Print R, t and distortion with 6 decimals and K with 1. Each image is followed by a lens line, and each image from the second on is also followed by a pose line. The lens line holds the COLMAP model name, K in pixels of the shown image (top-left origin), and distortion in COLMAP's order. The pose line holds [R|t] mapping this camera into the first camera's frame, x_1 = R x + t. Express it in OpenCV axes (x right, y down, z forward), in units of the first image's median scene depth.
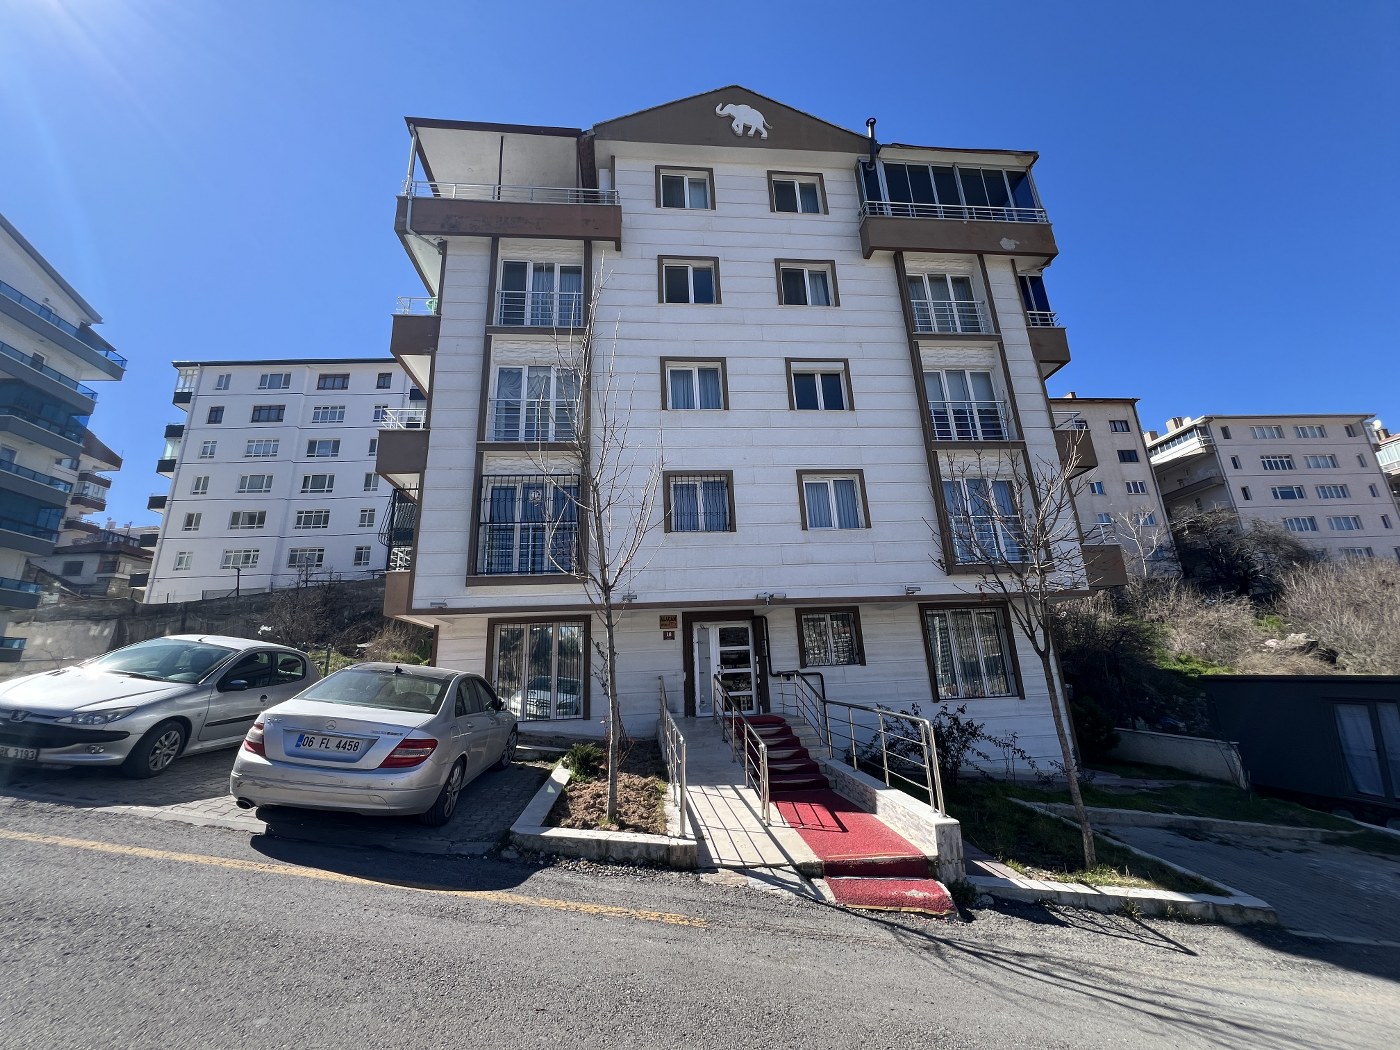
lens RADIAL K [[561.5, 0, 696.3], [0, 561.5, 519.1], [0, 0, 1]] dist [0.002051, -0.000303]
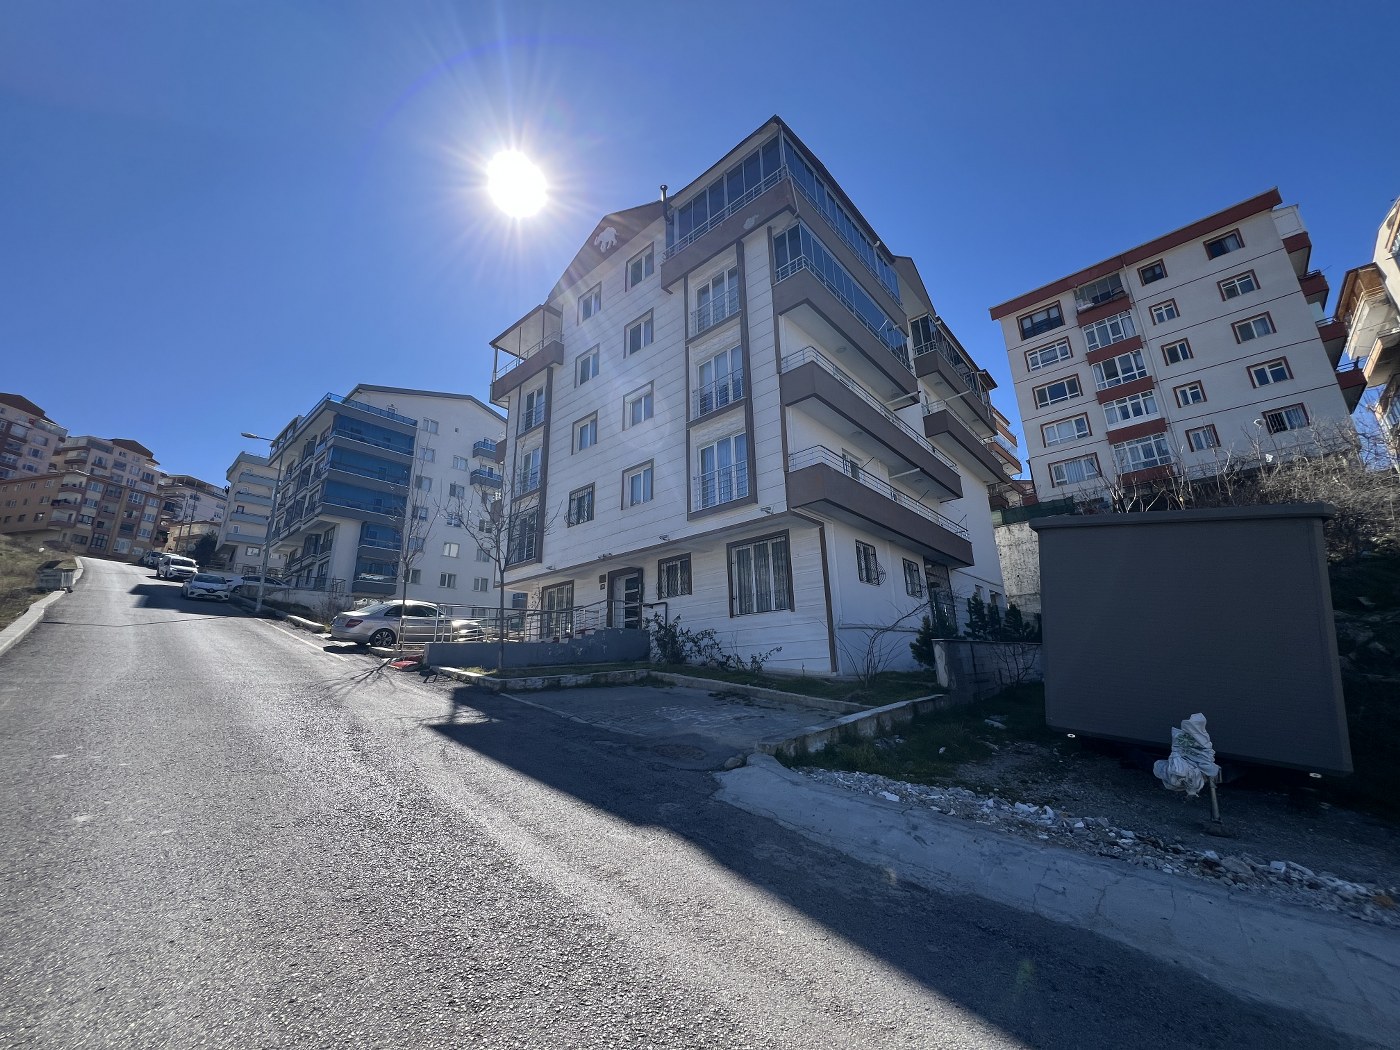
lens RADIAL K [[561.5, 0, 697.1], [0, 561.5, 530.2], [0, 0, 1]] dist [0.002051, -0.000303]
pose [[0.677608, -0.171849, -0.715063, 1.325375], [0.202117, 0.978390, -0.043604, 0.169087], [0.707104, -0.114980, 0.697698, 0.061394]]
